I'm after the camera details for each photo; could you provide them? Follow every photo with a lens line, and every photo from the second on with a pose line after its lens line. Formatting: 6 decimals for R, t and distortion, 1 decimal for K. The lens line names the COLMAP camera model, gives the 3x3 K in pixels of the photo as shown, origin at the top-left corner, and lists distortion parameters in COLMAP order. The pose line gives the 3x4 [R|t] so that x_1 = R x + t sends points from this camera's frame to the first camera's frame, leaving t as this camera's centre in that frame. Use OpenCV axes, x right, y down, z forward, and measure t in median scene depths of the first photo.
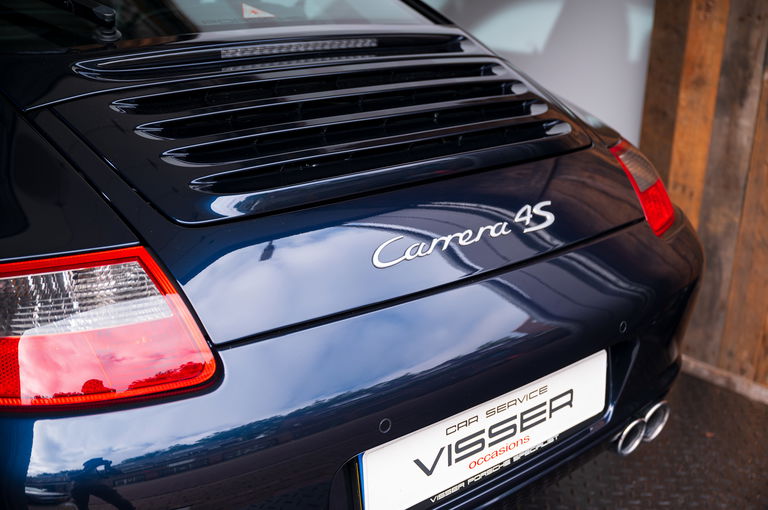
lens RADIAL K [[960.0, 0, 382.1], [0, 960.0, 256.5], [0, 0, 1]] dist [-0.012967, 0.000000]
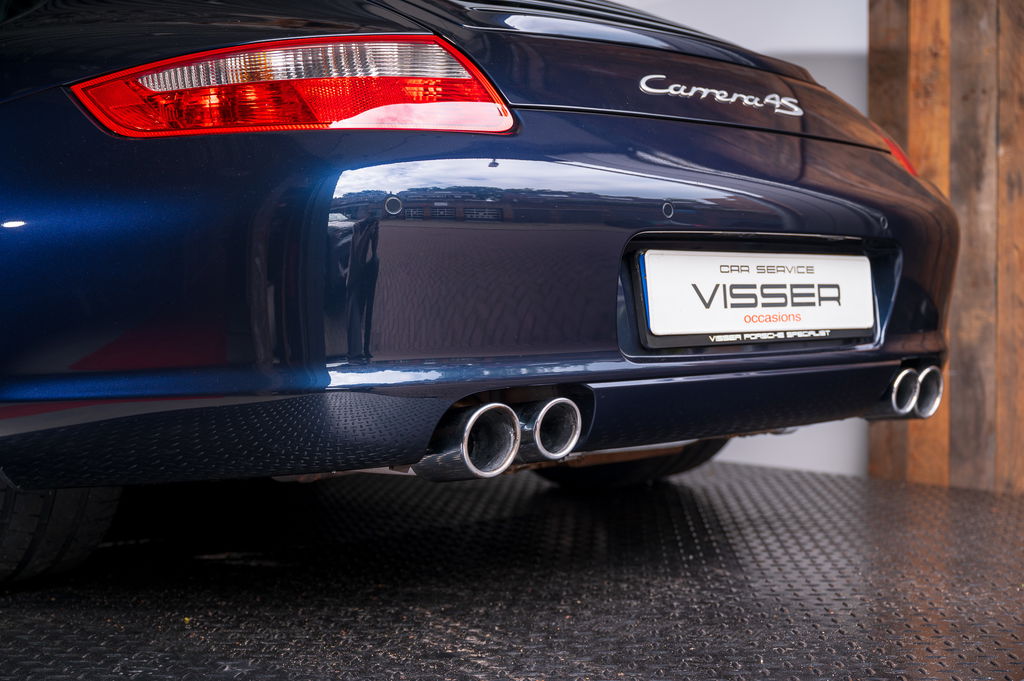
lens RADIAL K [[1324.7, 0, 514.1], [0, 1324.7, 343.3], [0, 0, 1]] dist [-0.003055, 0.000000]
pose [[0.999142, -0.037162, 0.018268, -0.087712], [0.040869, 0.955994, -0.290527, 0.327504], [-0.006667, 0.291025, 0.956692, -0.140580]]
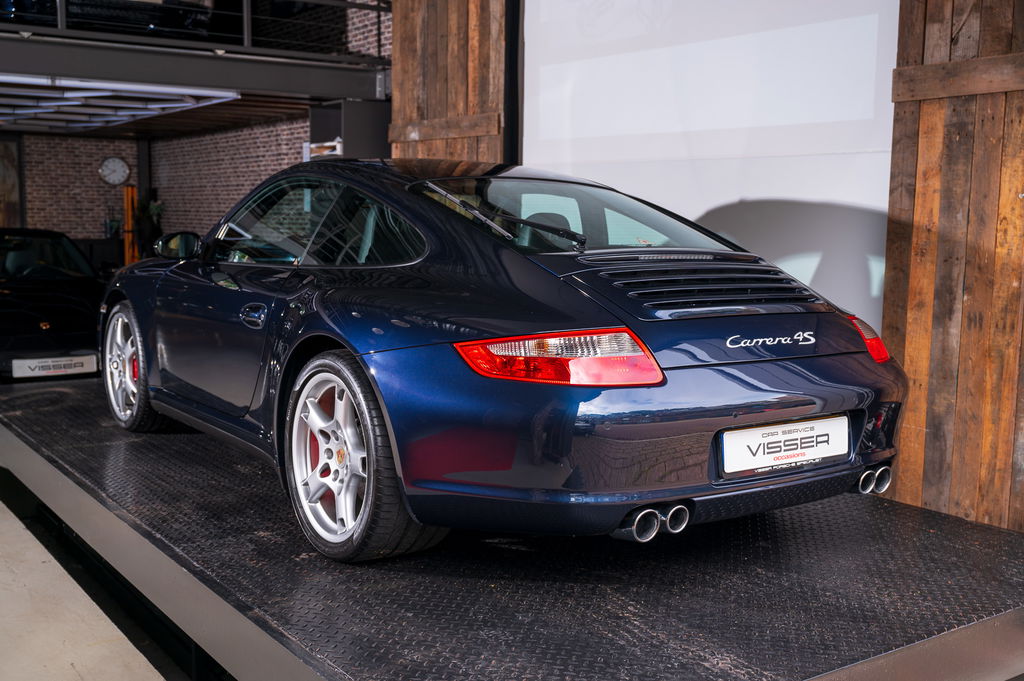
lens RADIAL K [[1102.9, 0, 473.9], [0, 1102.9, 346.9], [0, 0, 1]] dist [-0.047916, 0.000000]
pose [[0.991088, 0.003482, -0.133160, -0.113027], [-0.032492, 0.975782, -0.216318, 0.262325], [0.129181, 0.218717, 0.967200, -0.668537]]
